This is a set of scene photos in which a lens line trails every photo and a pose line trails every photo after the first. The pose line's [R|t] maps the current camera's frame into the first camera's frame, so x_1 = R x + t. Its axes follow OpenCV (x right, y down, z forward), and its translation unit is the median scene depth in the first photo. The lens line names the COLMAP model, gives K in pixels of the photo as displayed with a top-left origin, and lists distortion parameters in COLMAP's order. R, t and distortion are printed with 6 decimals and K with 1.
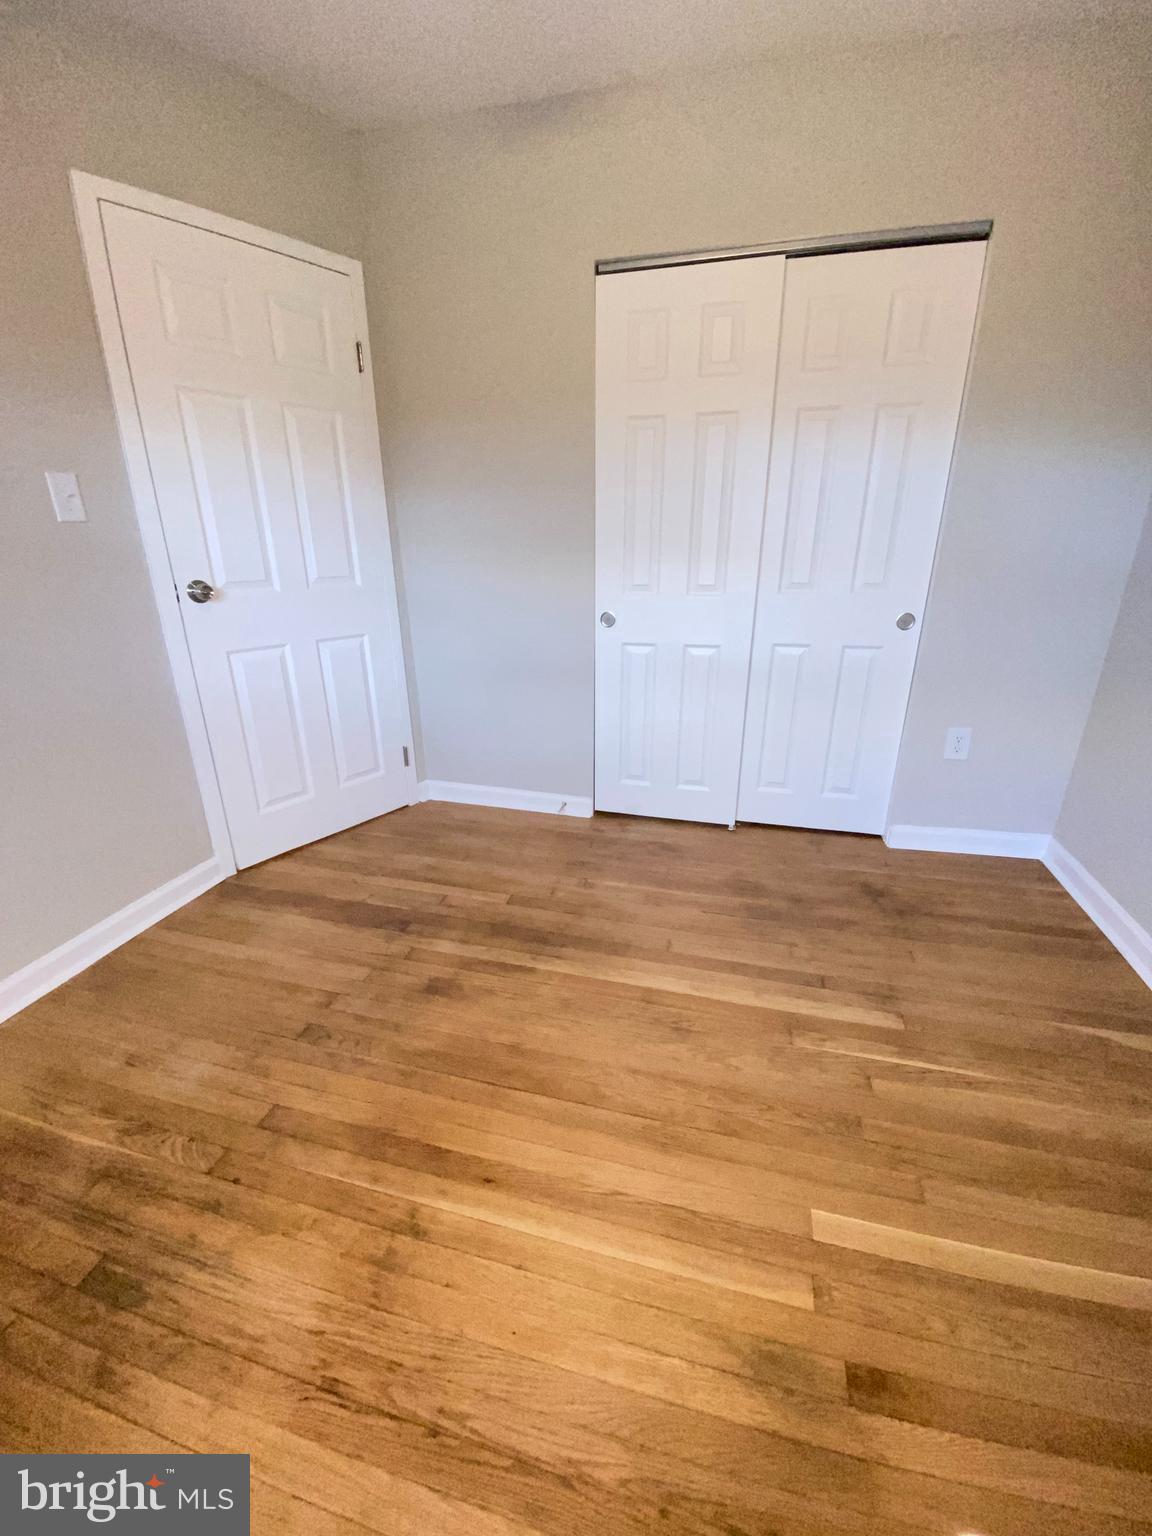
lens RADIAL K [[619.9, 0, 577.8], [0, 619.9, 764.6], [0, 0, 1]] dist [0.047017, -0.033884]
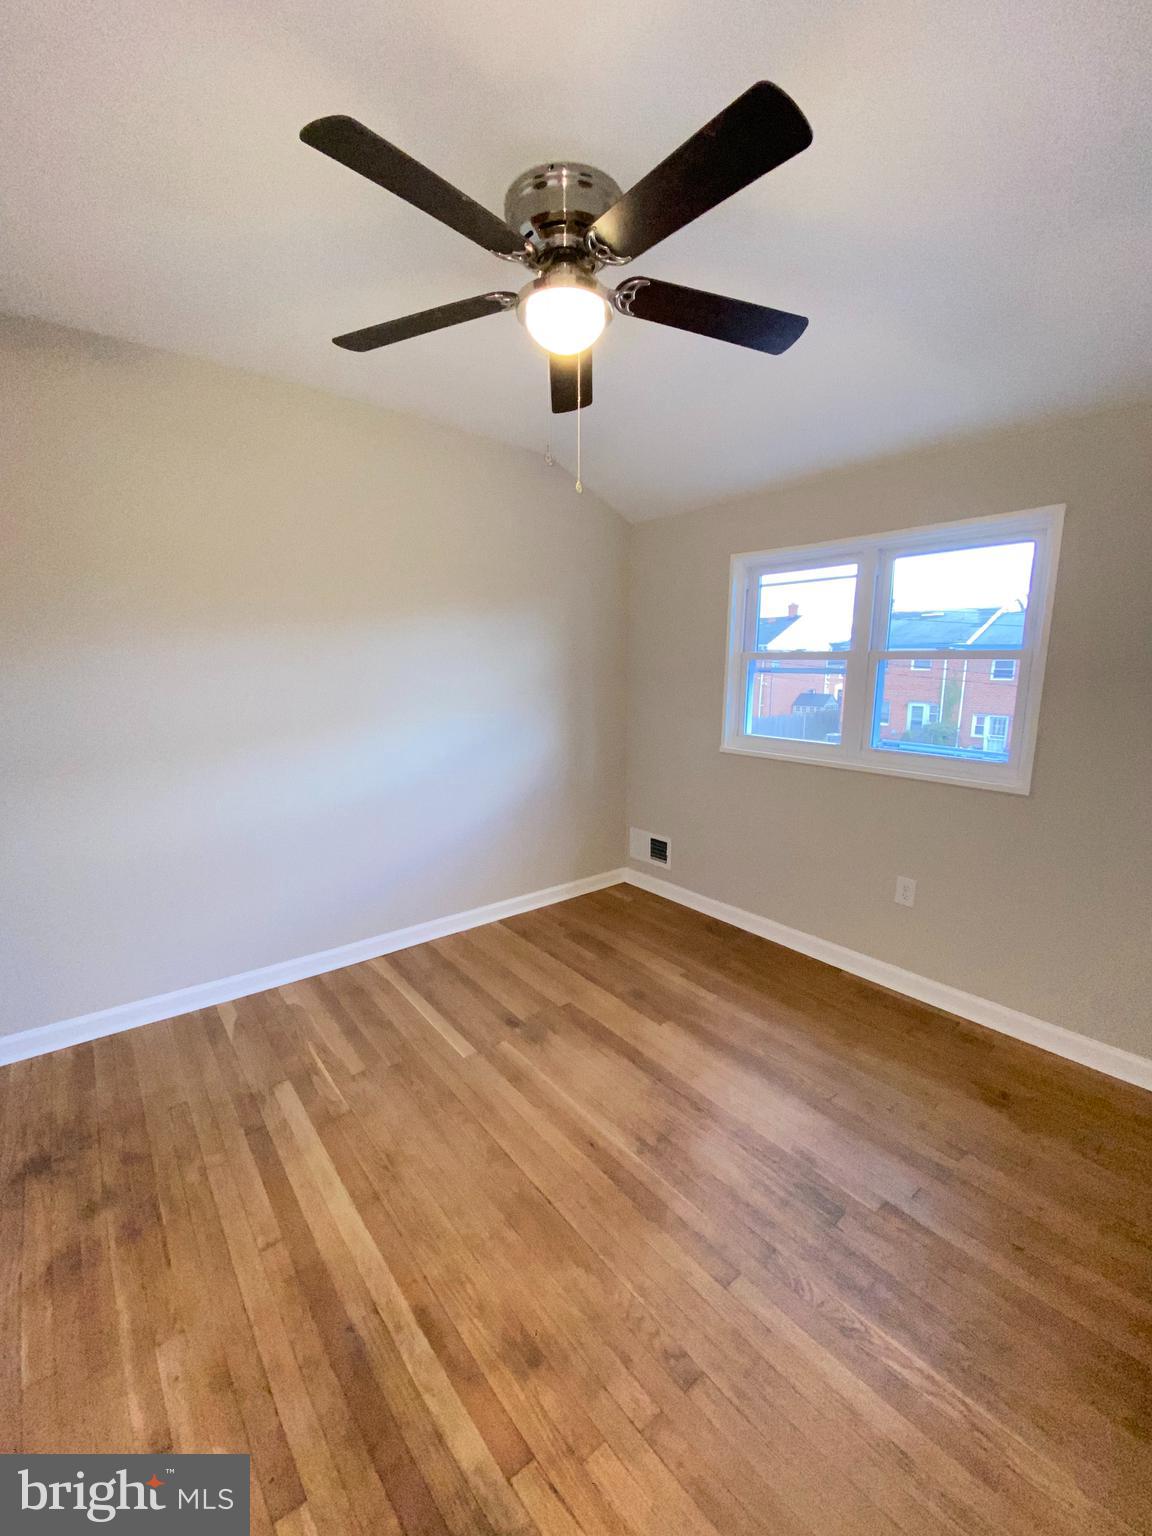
lens RADIAL K [[621.9, 0, 574.3], [0, 621.9, 763.1], [0, 0, 1]] dist [0.035493, -0.030405]
pose [[-0.803767, -0.095046, 0.587303, -0.688143], [0.208097, 0.879888, 0.427192, -0.614080], [-0.557363, 0.465579, -0.687446, 1.233627]]
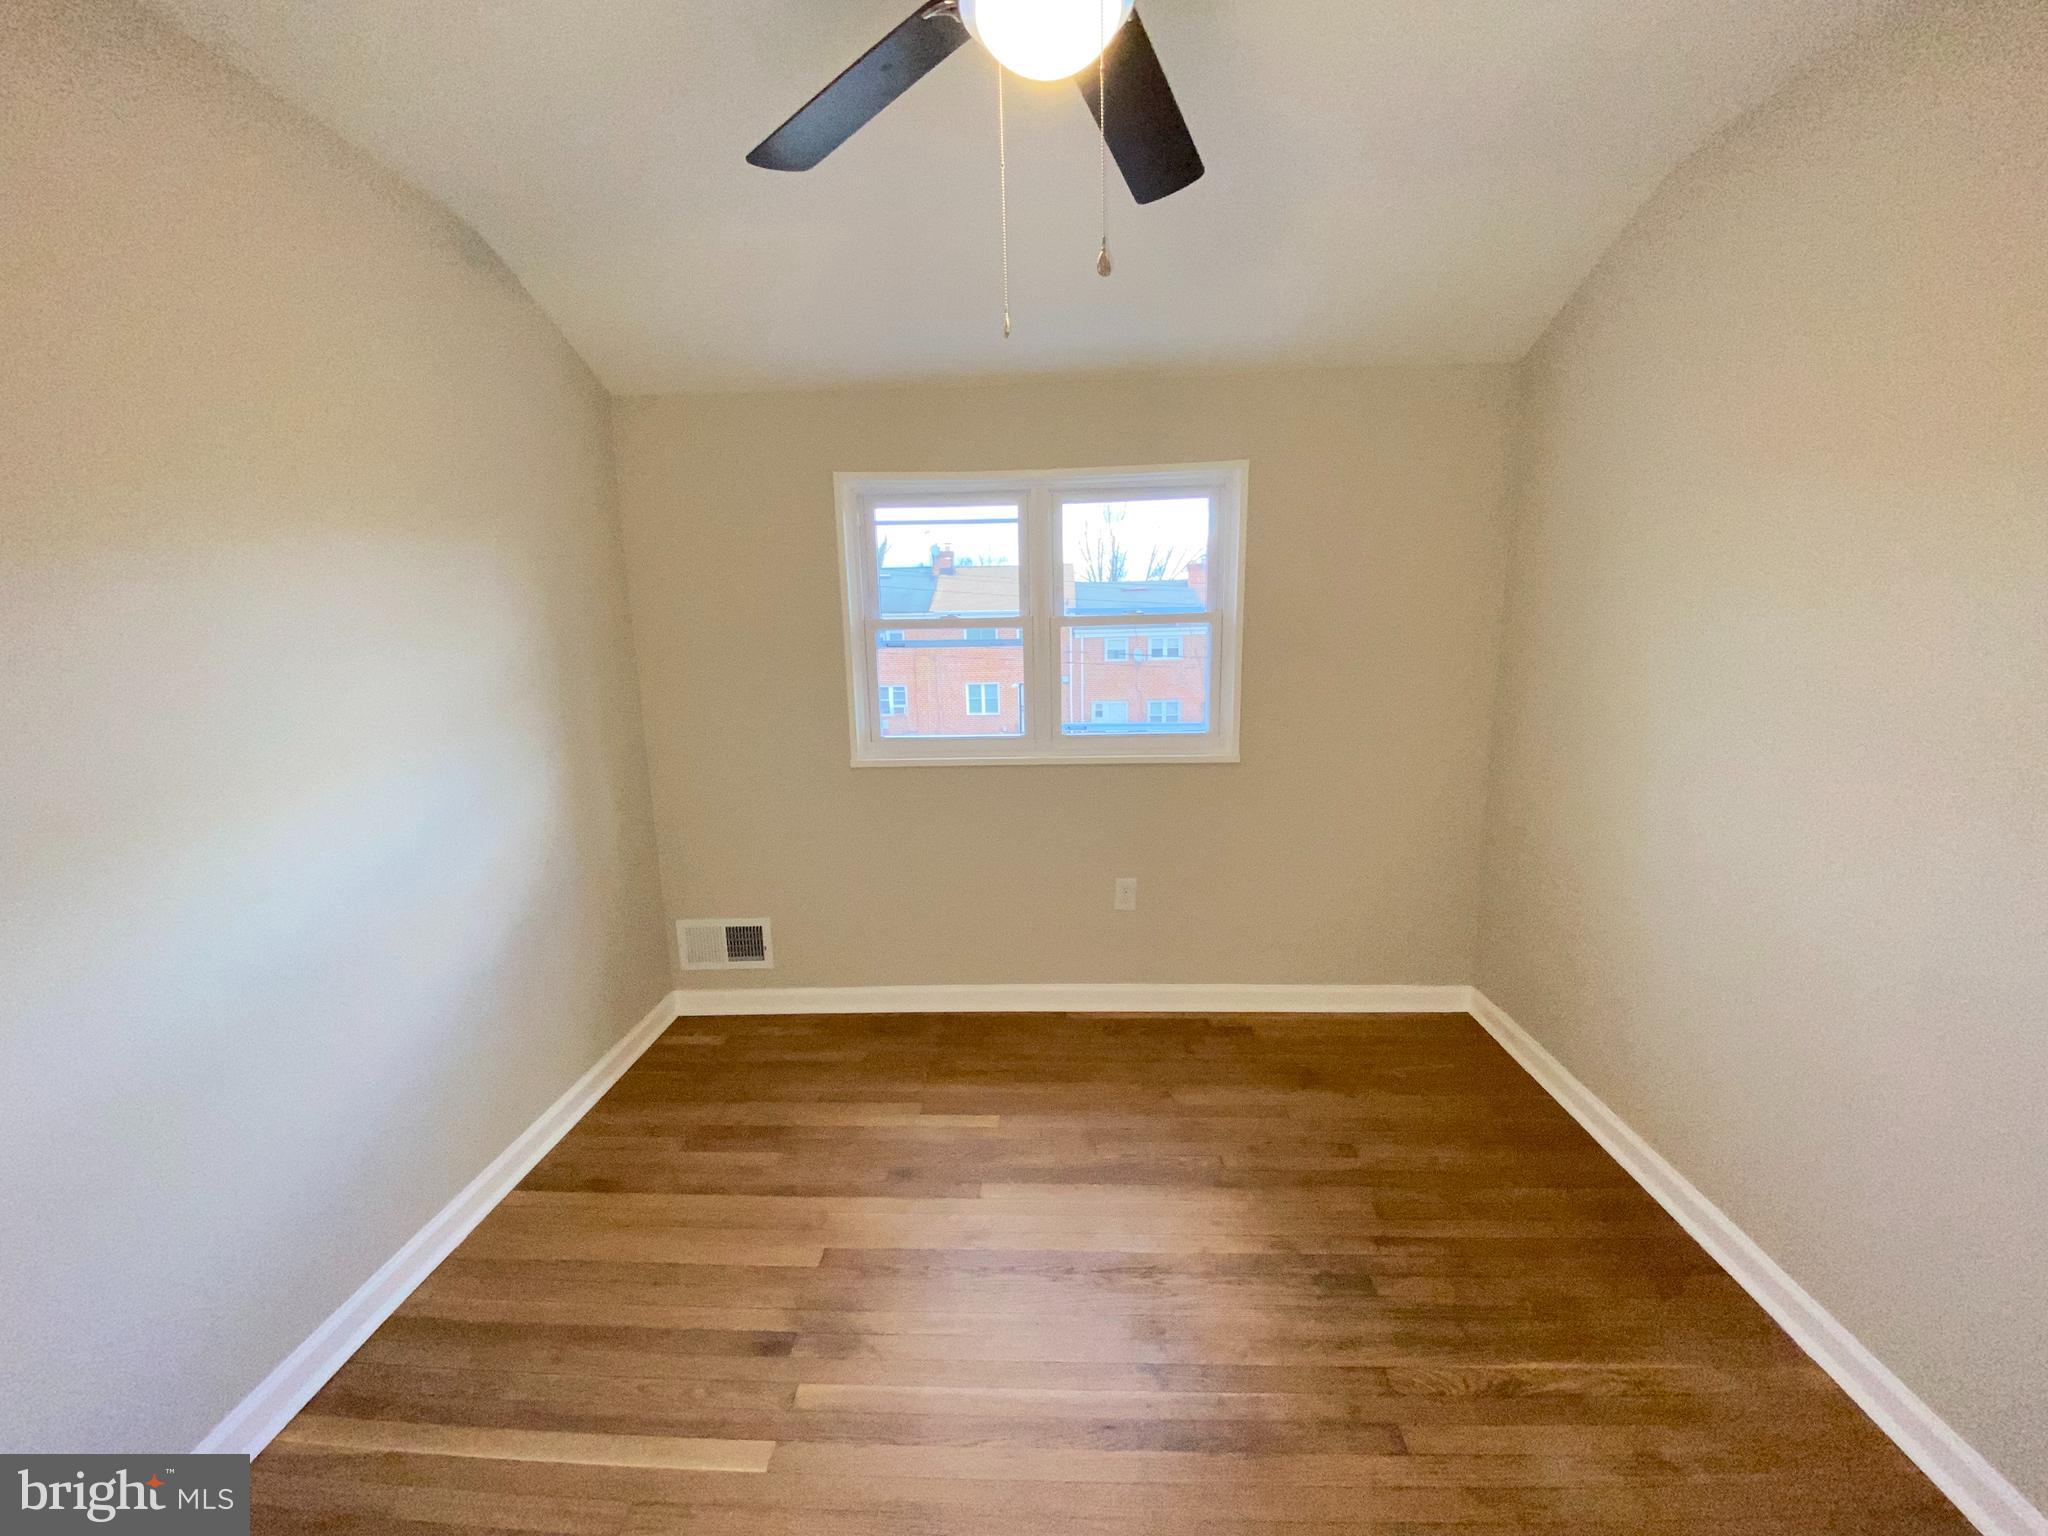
lens RADIAL K [[829.2, 0, 1020.9], [0, 829.2, 765.2], [0, 0, 1]] dist [0.035493, -0.030405]
pose [[-0.976821, 0.064692, -0.204050, 0.132389], [-0.046716, 0.865835, 0.498144, -0.603515], [0.208900, 0.496130, -0.842743, 1.151243]]
